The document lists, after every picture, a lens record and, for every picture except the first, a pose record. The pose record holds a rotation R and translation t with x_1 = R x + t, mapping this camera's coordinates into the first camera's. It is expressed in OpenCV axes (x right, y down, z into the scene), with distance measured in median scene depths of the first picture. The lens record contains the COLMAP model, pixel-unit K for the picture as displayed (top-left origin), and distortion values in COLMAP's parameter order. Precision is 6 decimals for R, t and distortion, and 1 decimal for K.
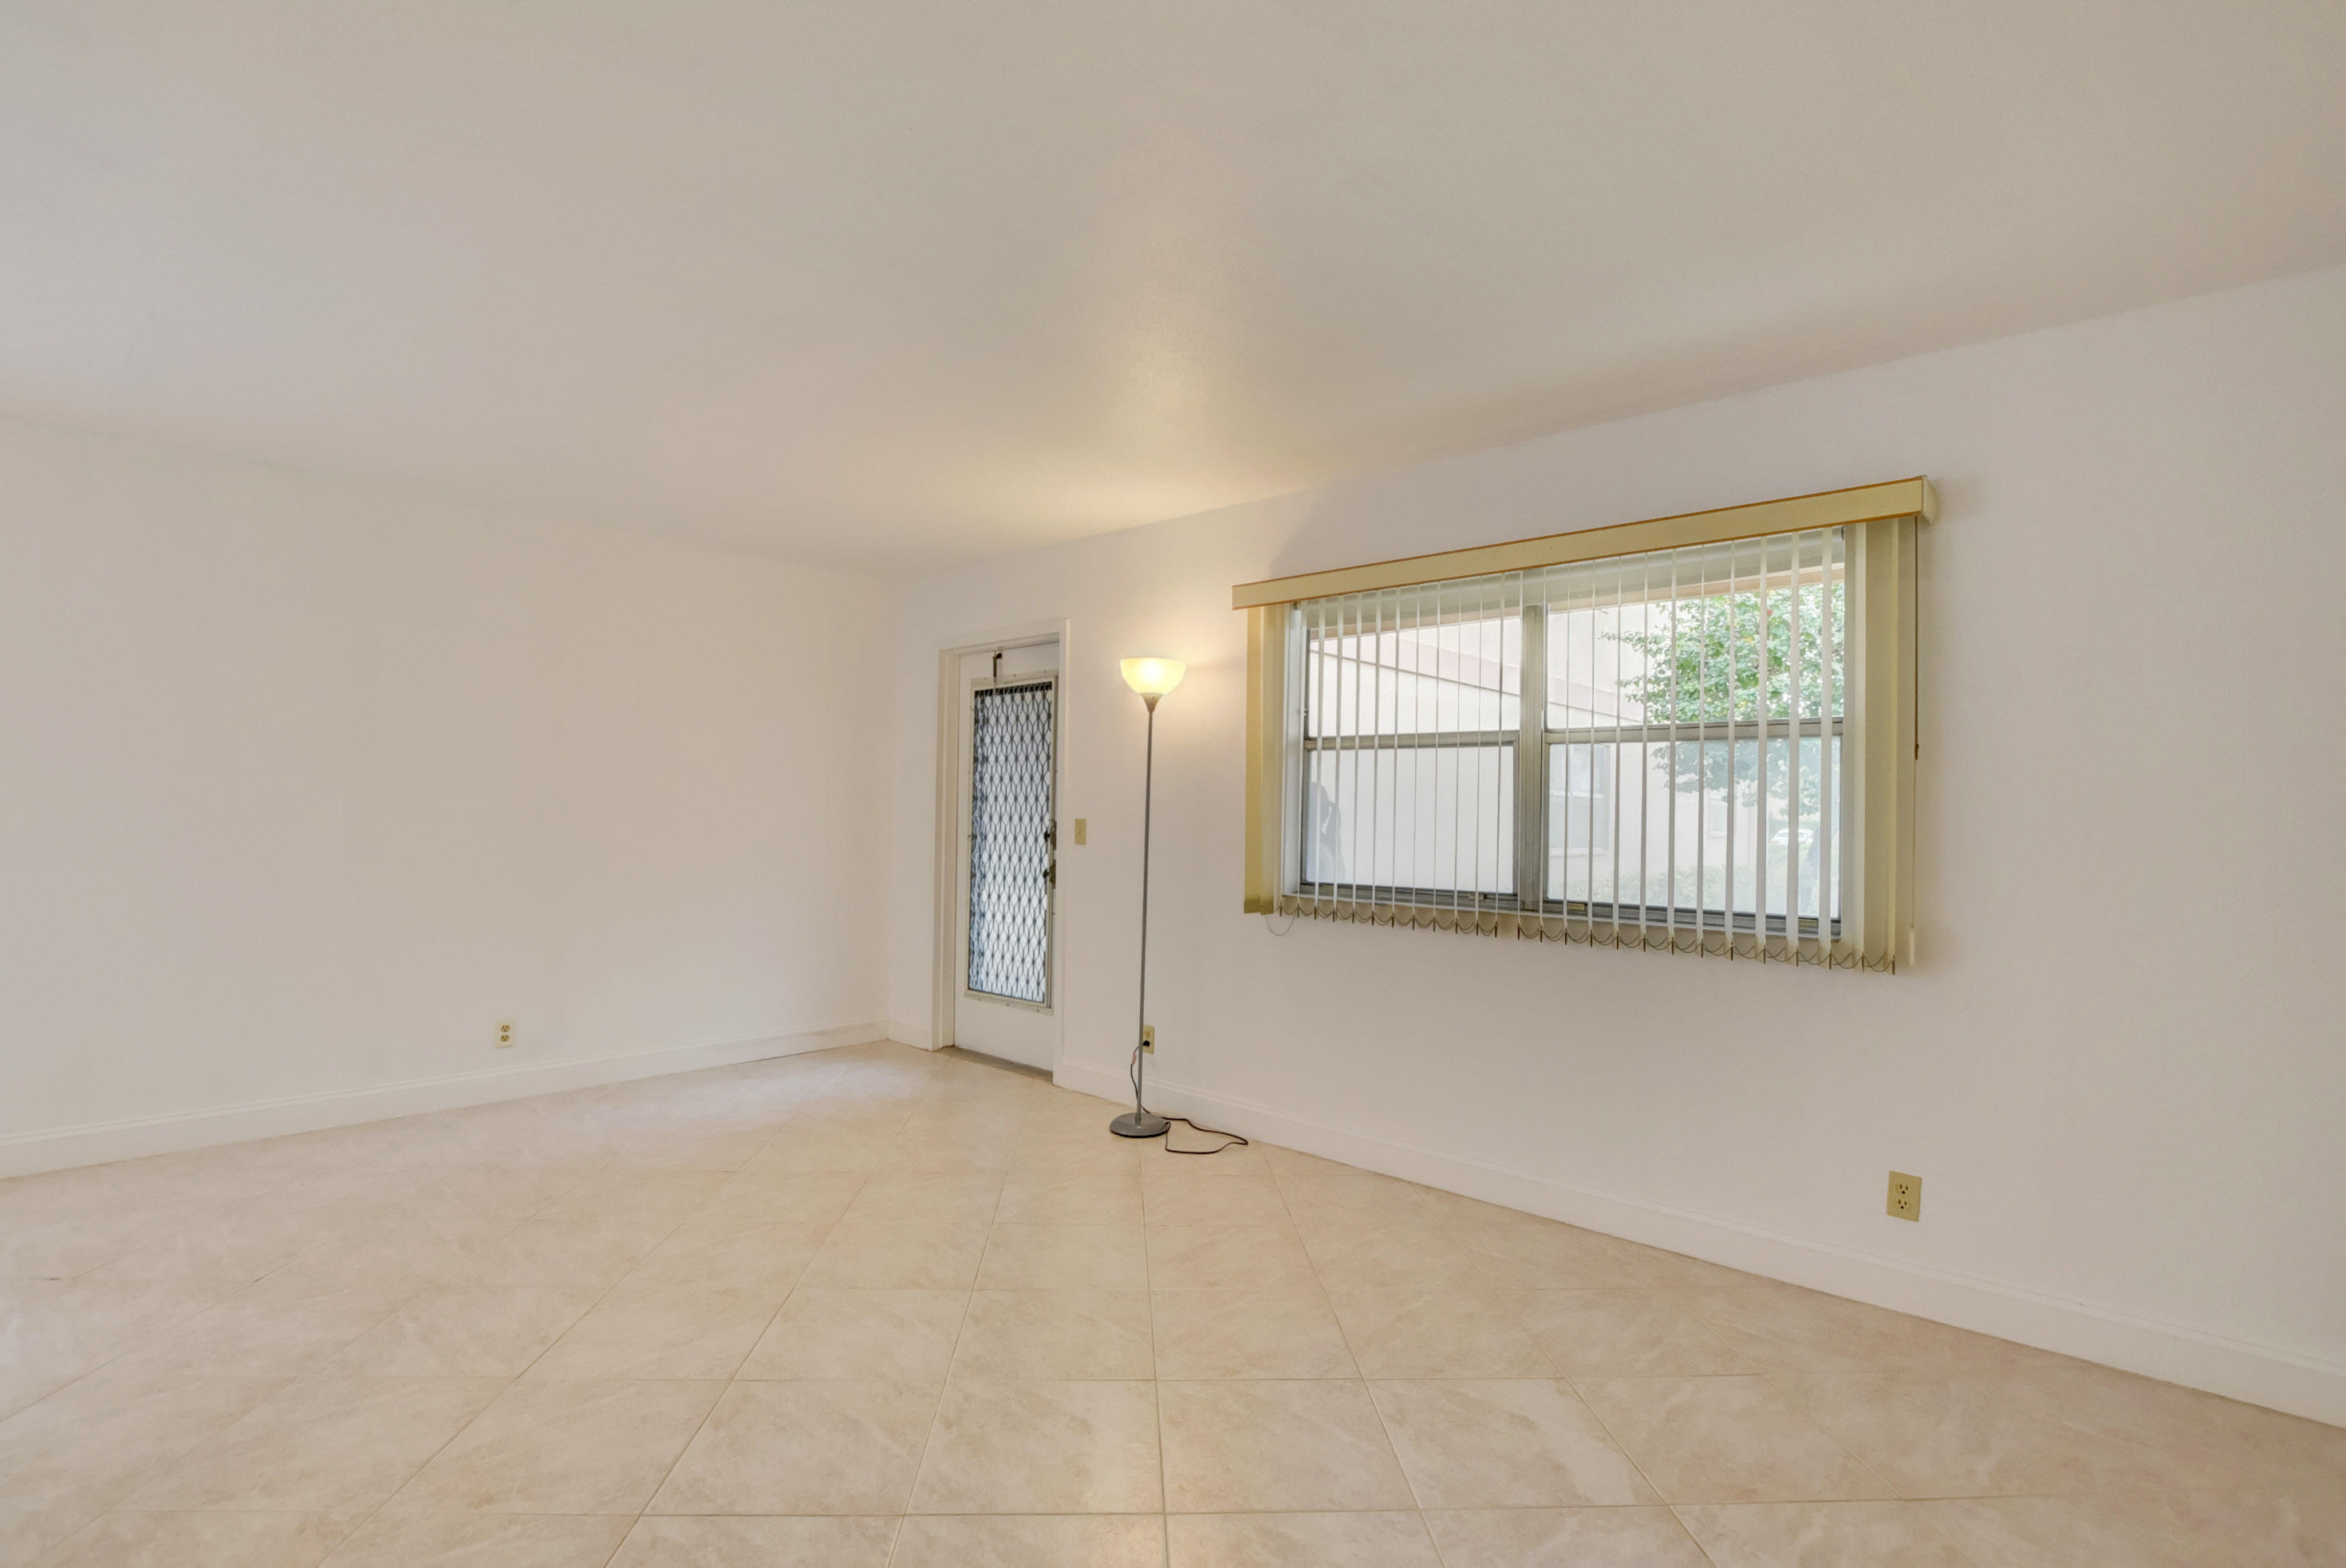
lens RADIAL K [[1090.7, 0, 1173.6], [0, 1090.7, 797.7], [0, 0, 1]] dist [-0.022358, -0.000428]
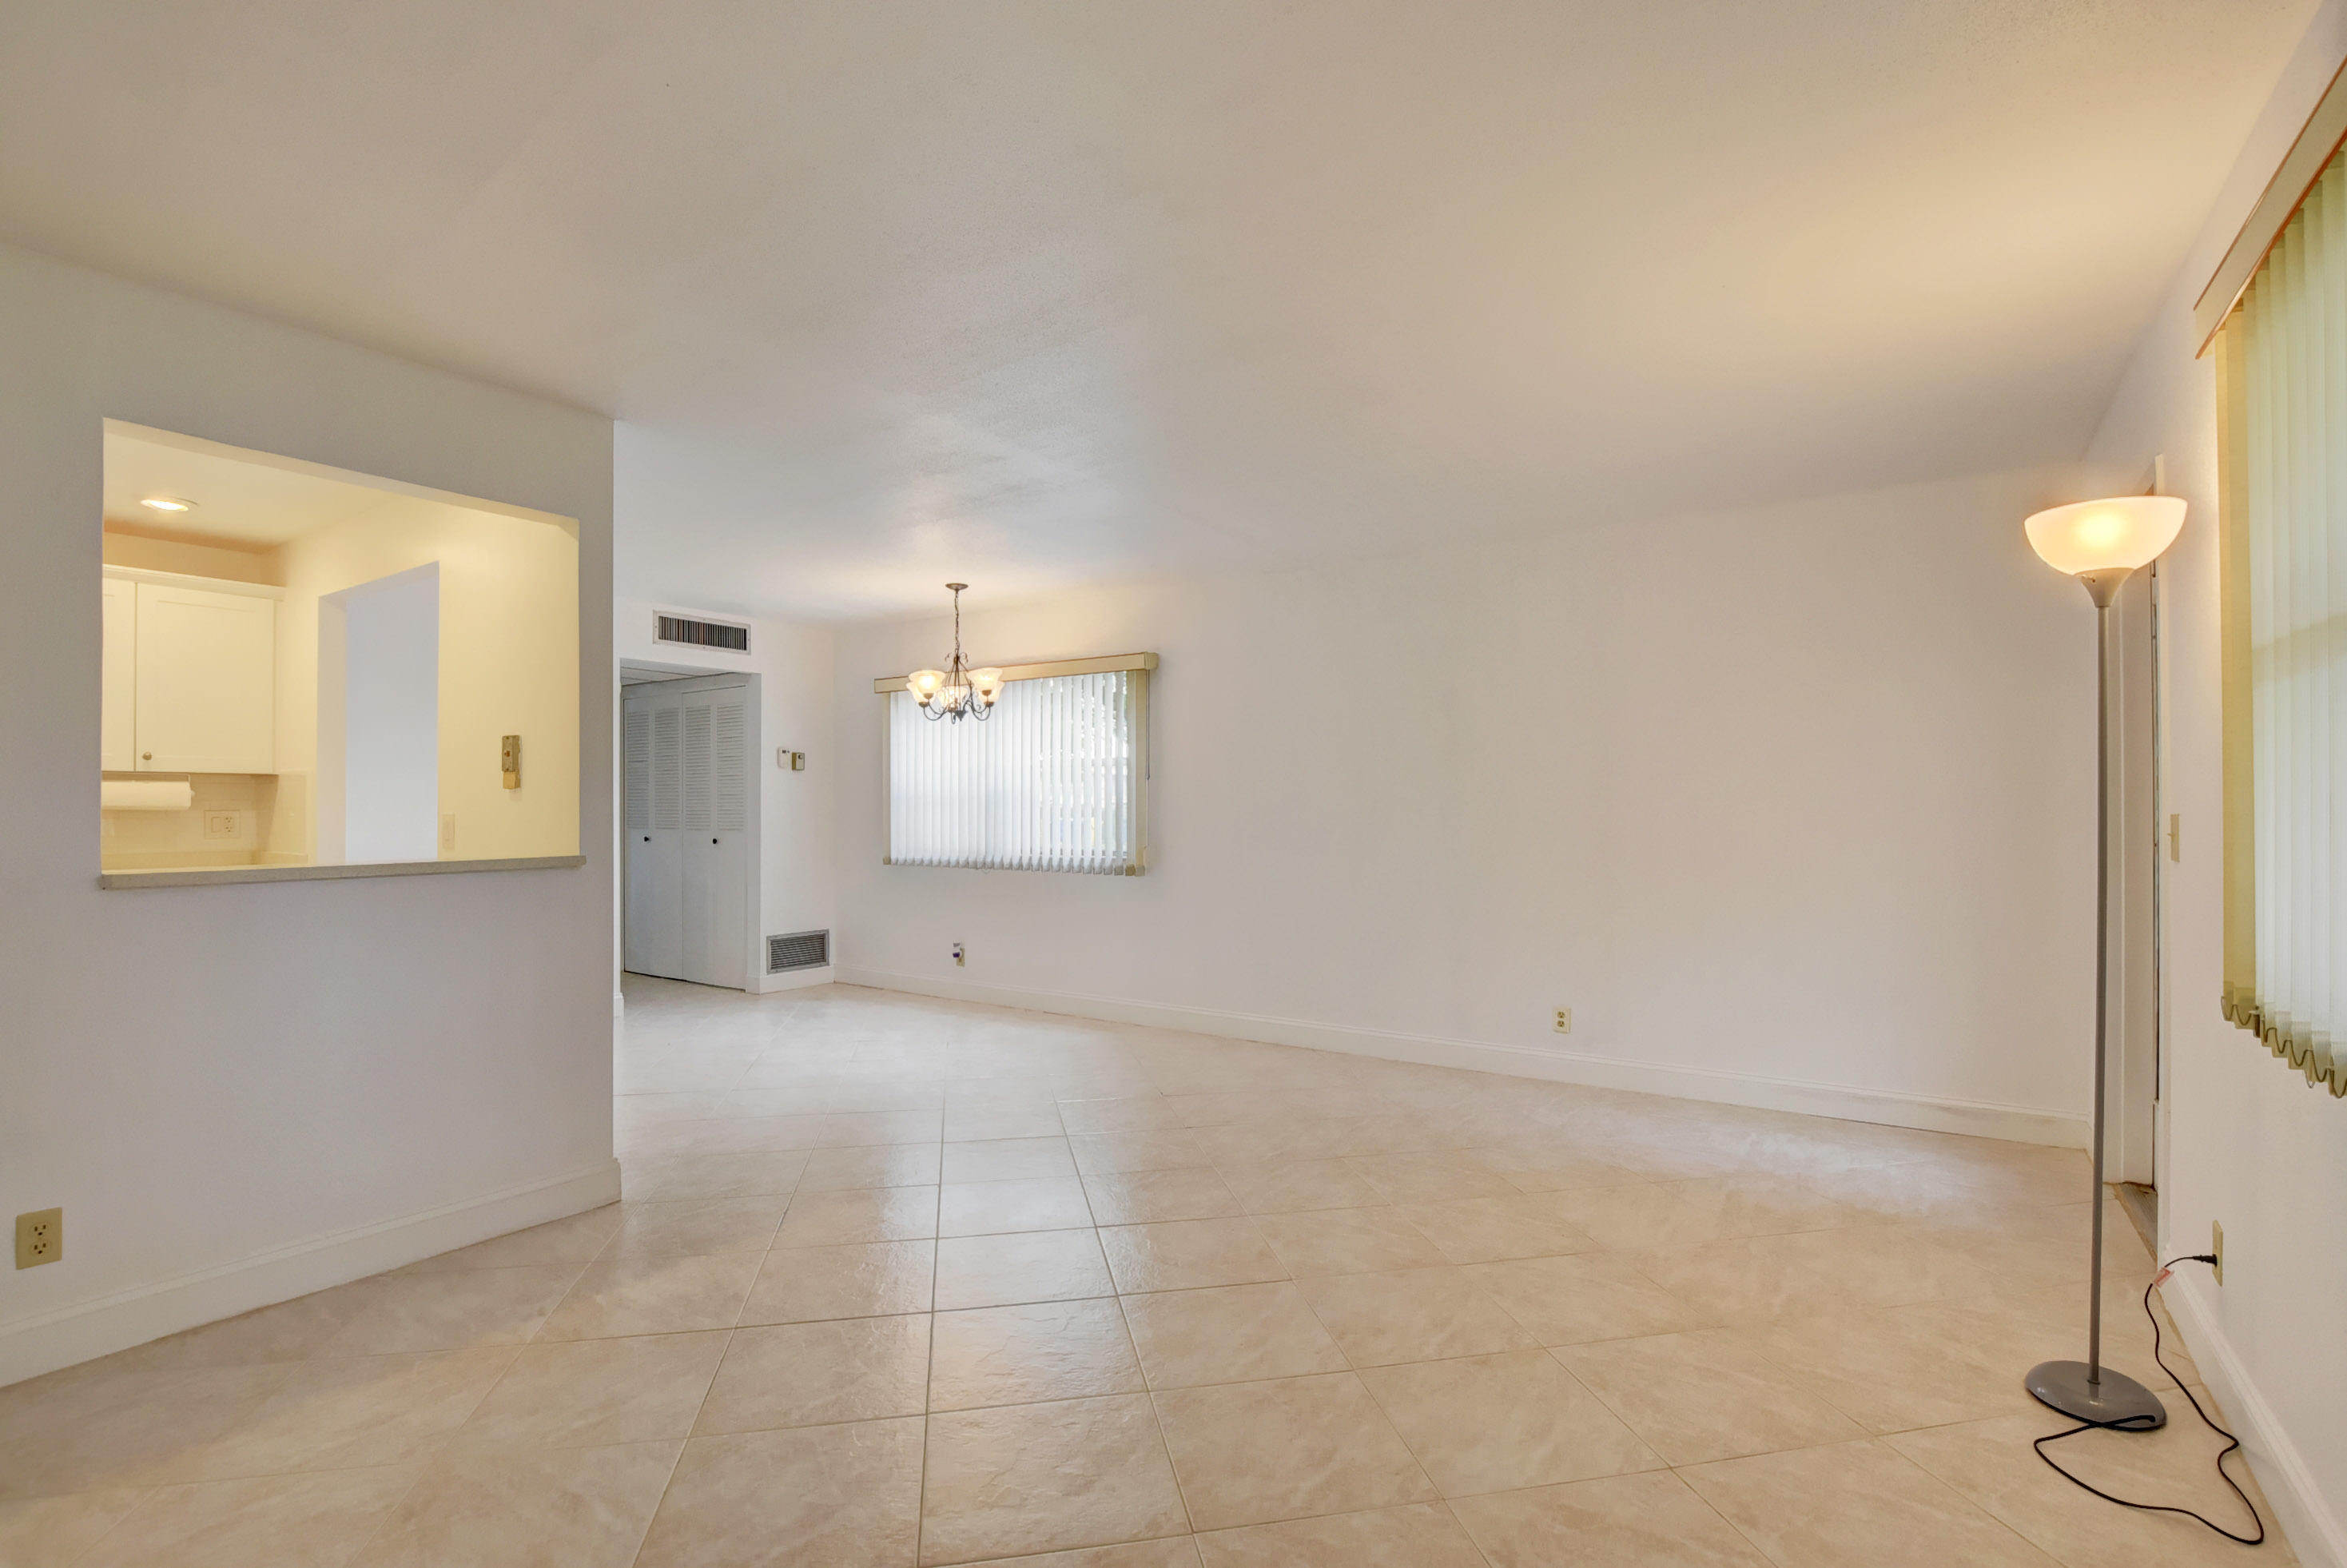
lens RADIAL K [[1091.3, 0, 1174.1], [0, 1091.3, 797.7], [0, 0, 1]] dist [-0.022358, -0.000428]
pose [[0.141777, -0.026882, -0.989534, 0.409792], [0.018576, 0.999527, -0.024492, 0.017938], [0.989724, -0.014909, 0.142209, 0.480211]]
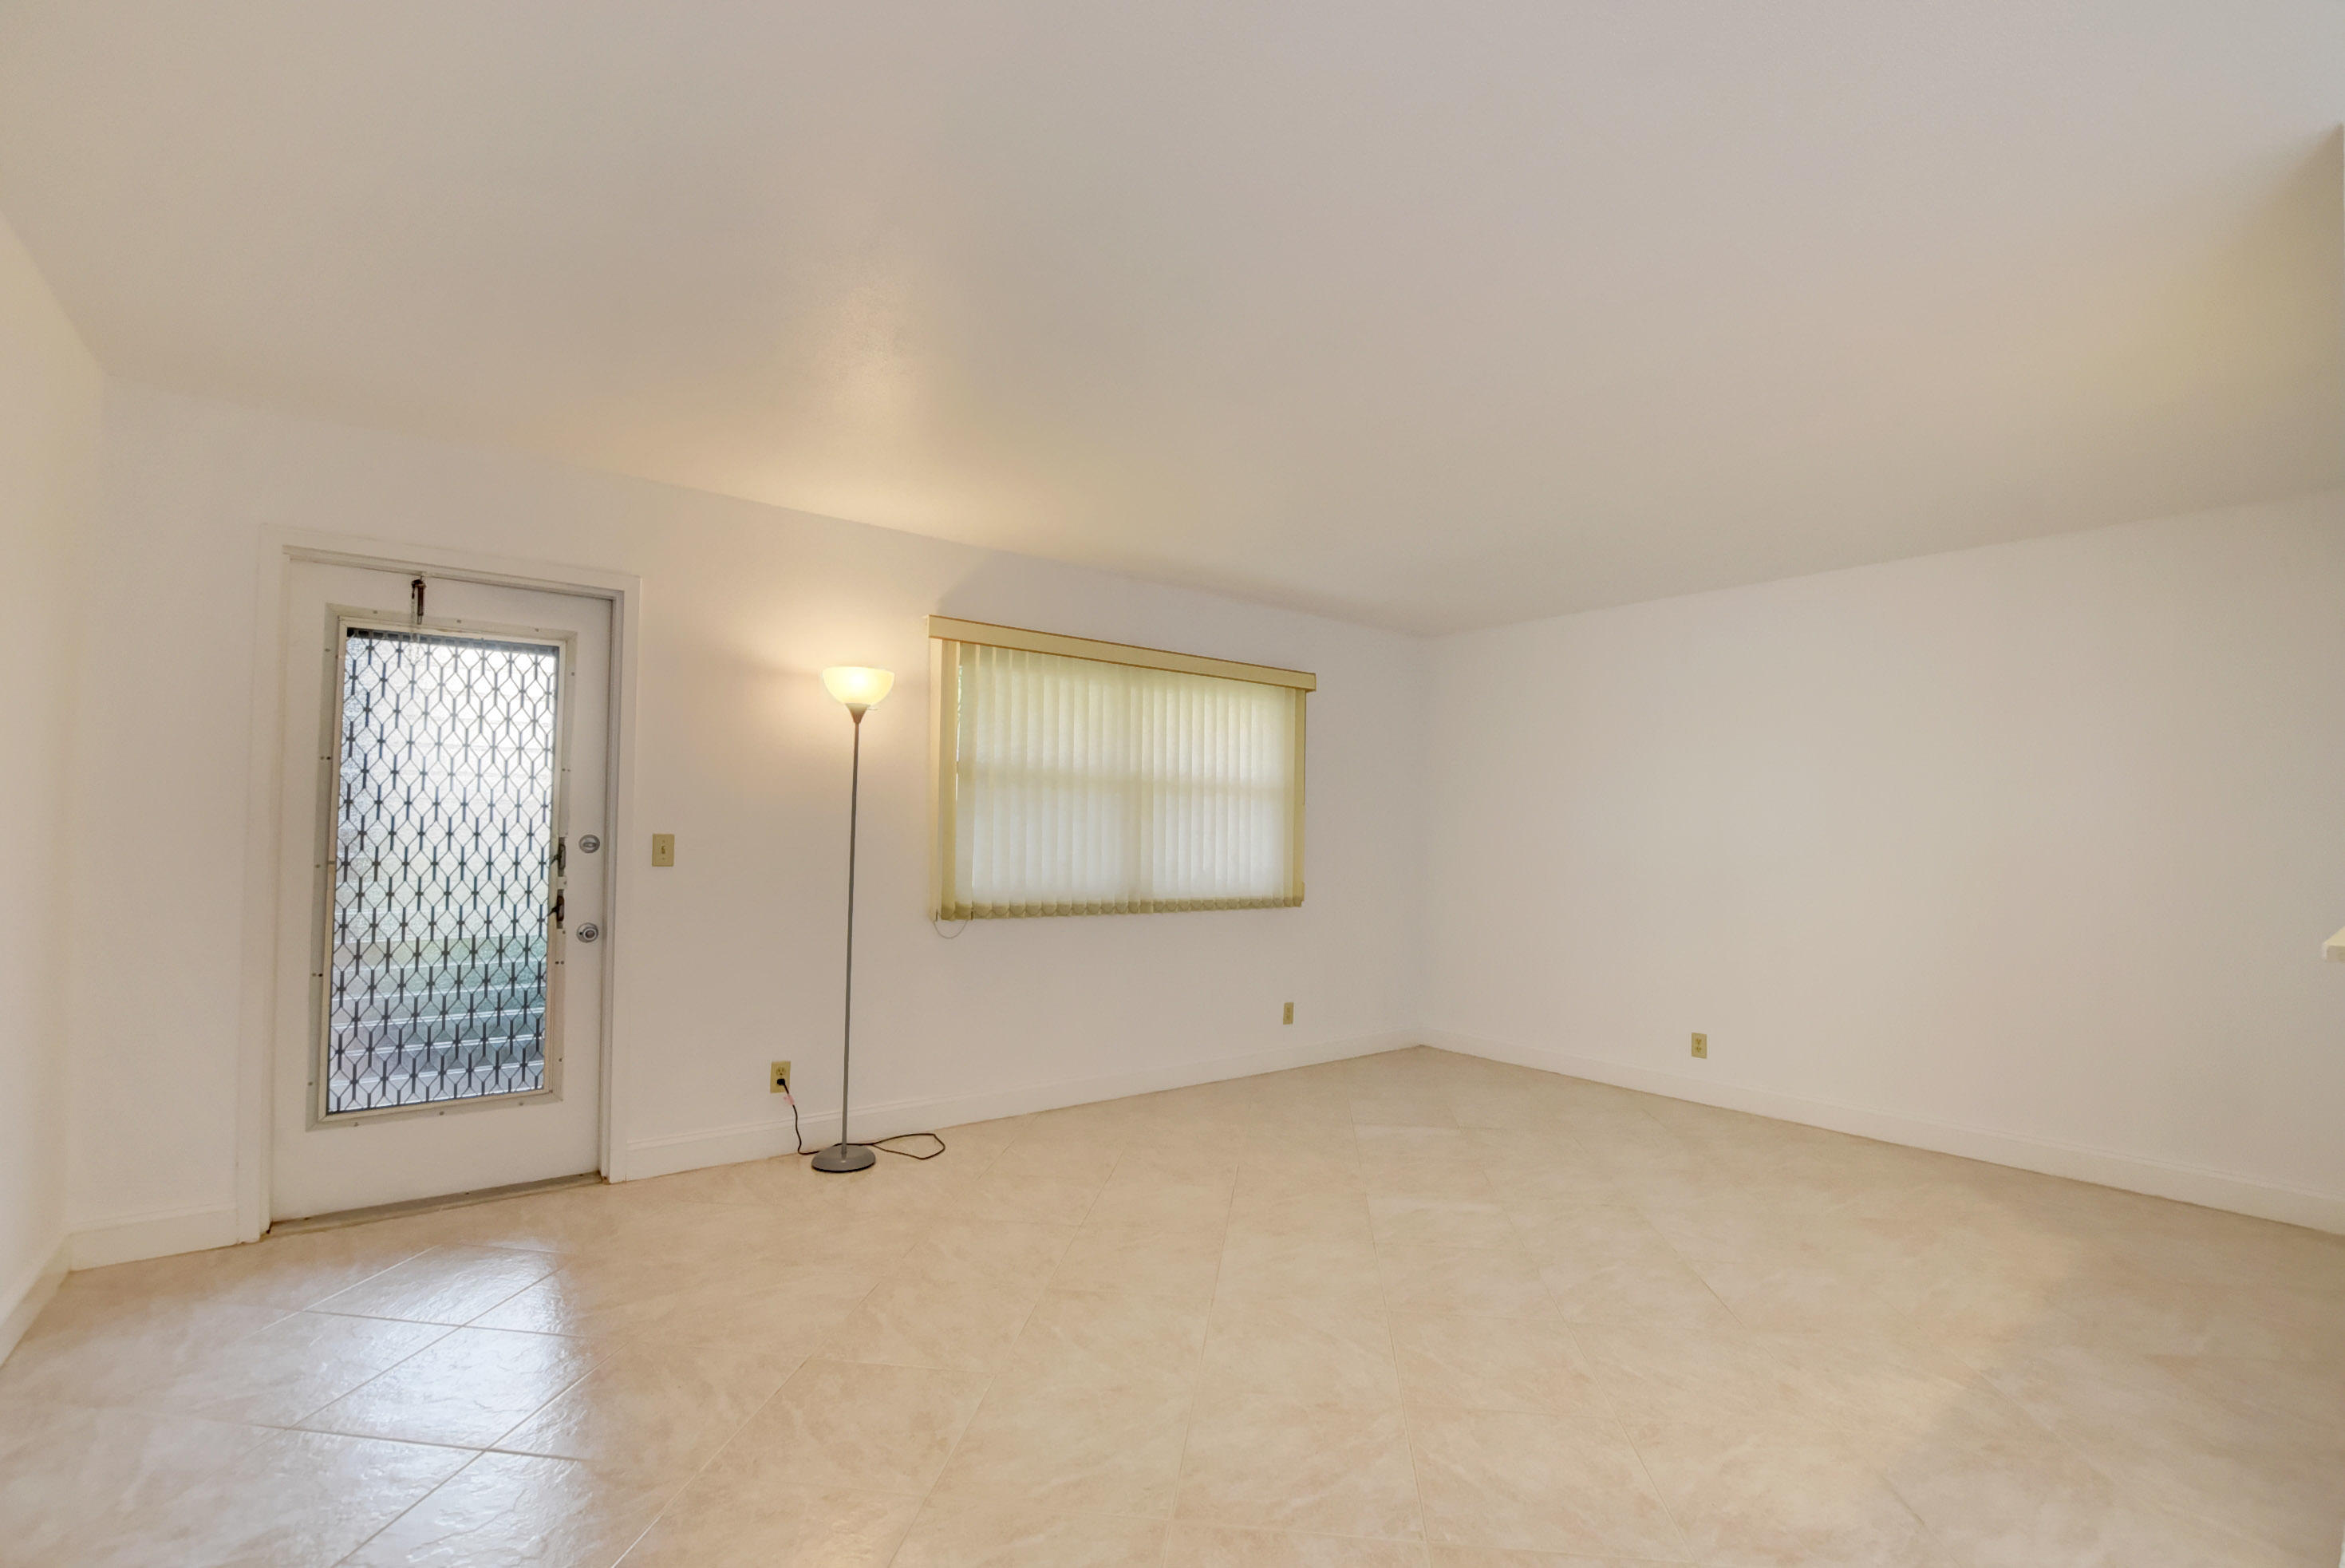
lens RADIAL K [[1033.6, 0, 1176.1], [0, 1033.6, 799.3], [0, 0, 1]] dist [-0.030294, 0.000275]
pose [[0.167969, 0.019737, 0.985595, -0.848915], [-0.028117, 0.999489, -0.015224, -0.006109], [-0.985391, -0.025155, 0.168438, 0.560602]]
